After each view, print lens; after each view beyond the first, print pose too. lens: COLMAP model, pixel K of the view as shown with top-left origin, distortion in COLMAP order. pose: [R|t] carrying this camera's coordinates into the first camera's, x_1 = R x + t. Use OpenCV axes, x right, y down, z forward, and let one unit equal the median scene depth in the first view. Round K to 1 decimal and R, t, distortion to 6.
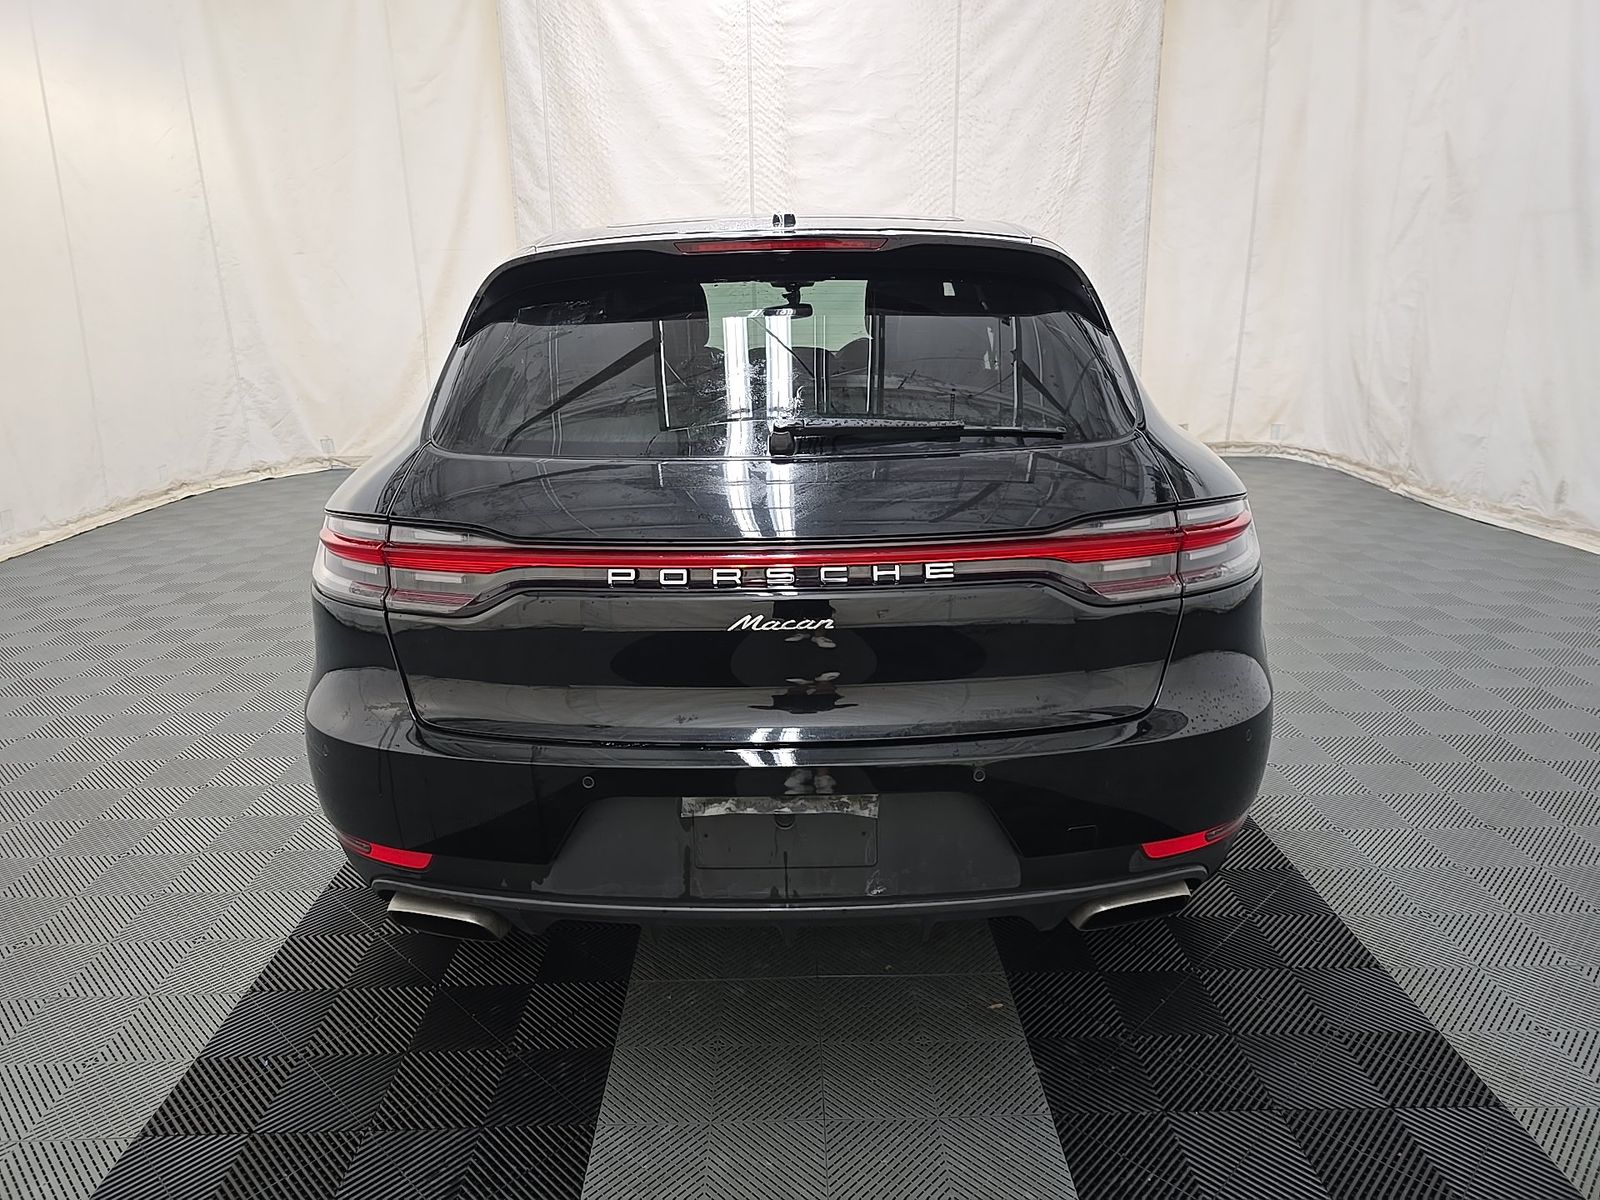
lens RADIAL K [[1107.9, 0, 802.0], [0, 1107.9, 597.5], [0, 0, 1]] dist [0.053670, -0.034912]
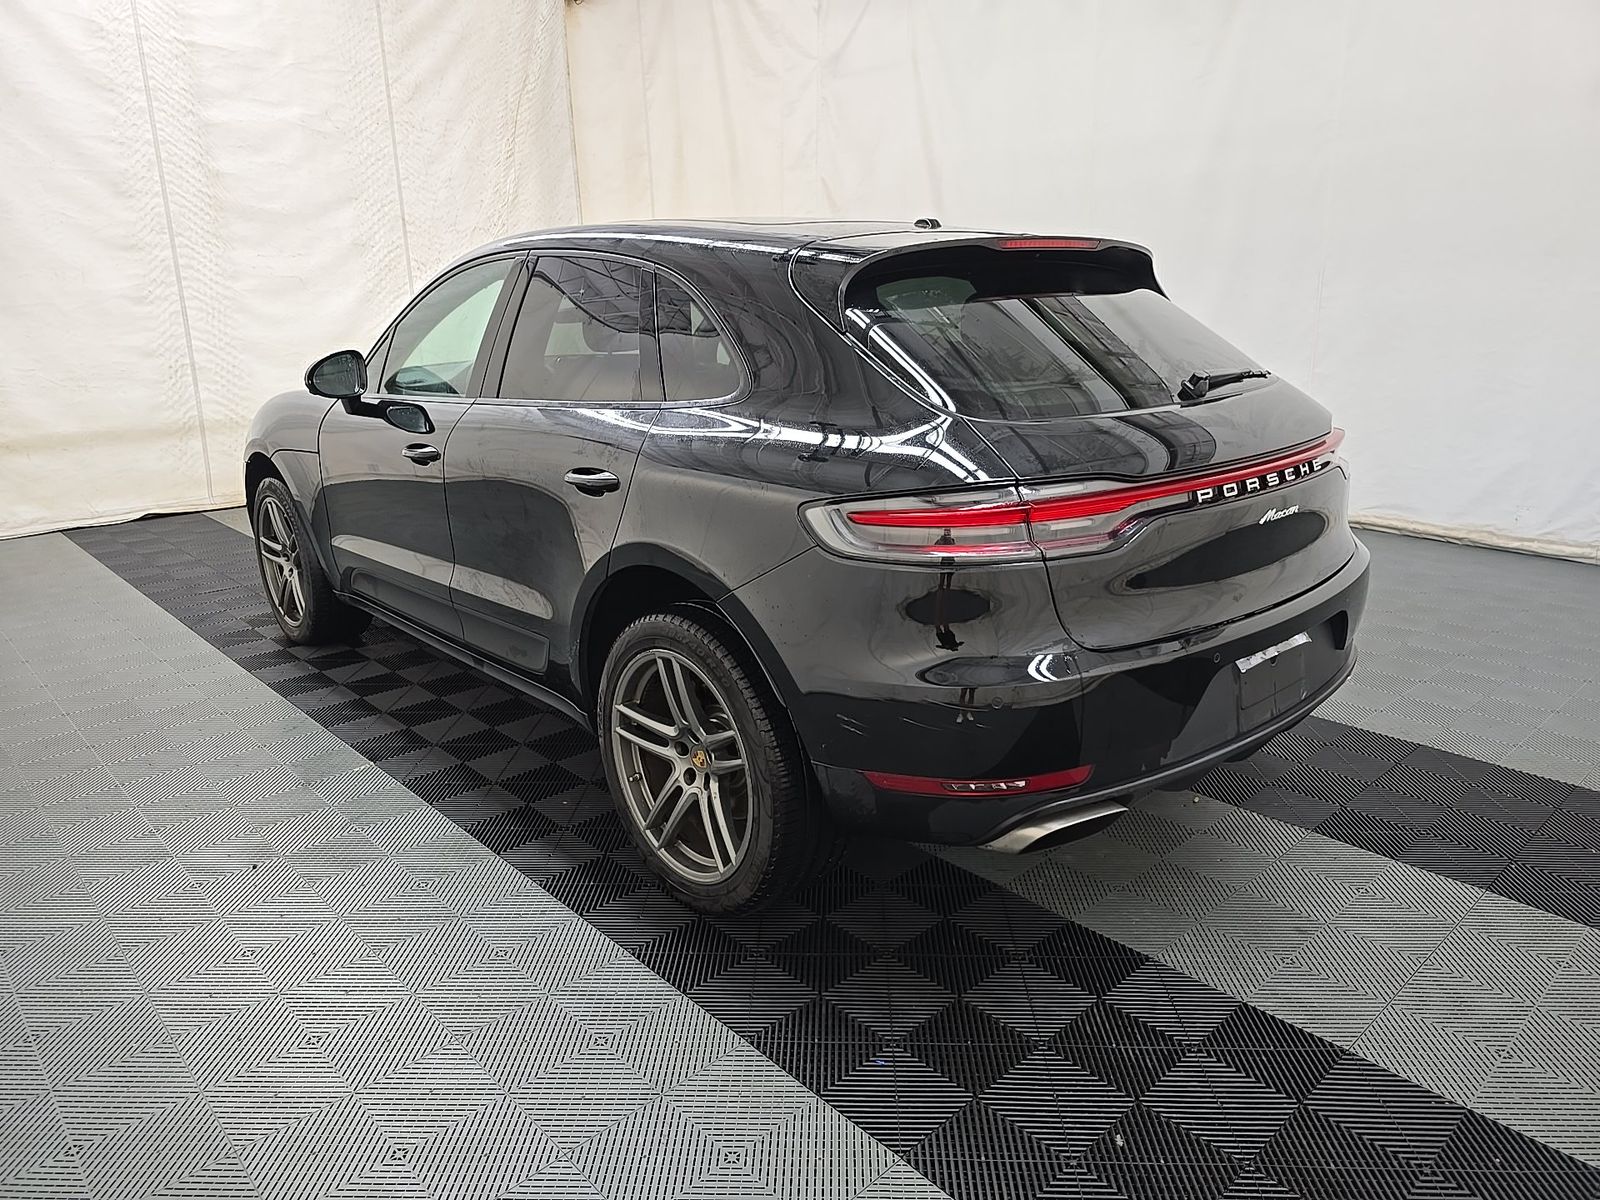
lens RADIAL K [[1107.9, 0, 802.0], [0, 1107.9, 597.5], [0, 0, 1]] dist [0.053670, -0.034912]
pose [[0.739305, -0.180134, 0.648830, -0.301711], [0.190879, 0.980094, 0.054607, -0.013855], [-0.645750, 0.083477, 0.758972, 0.073945]]
